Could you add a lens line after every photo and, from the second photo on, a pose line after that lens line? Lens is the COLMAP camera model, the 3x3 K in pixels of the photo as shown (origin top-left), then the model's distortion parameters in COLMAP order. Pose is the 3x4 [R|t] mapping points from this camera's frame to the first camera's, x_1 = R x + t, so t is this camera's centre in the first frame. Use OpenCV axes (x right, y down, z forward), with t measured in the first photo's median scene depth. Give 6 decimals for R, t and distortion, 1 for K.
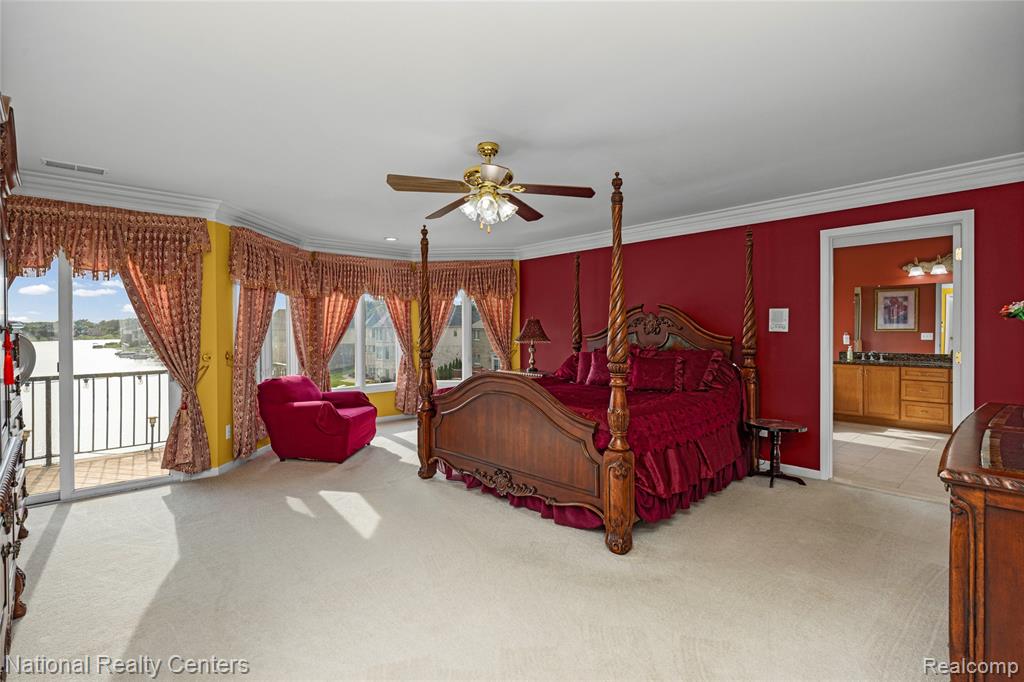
lens RADIAL K [[488.9, 0, 512.7], [0, 488.9, 334.5], [0, 0, 1]] dist [-0.002429, -0.000350]
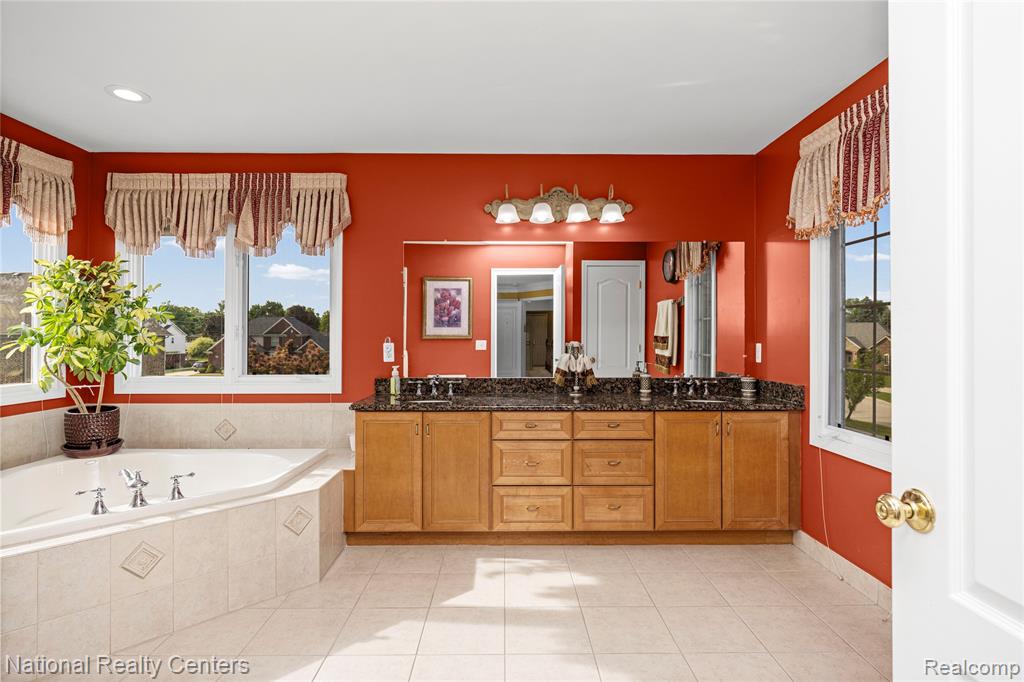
lens RADIAL K [[523.8, 0, 510.7], [0, 523.8, 341.0], [0, 0, 1]] dist [0.001462, -0.002249]
pose [[0.674189, 0.003339, 0.738551, 0.412507], [0.000445, 0.999988, -0.004928, 0.002855], [-0.738559, 0.003651, 0.674179, 0.605893]]
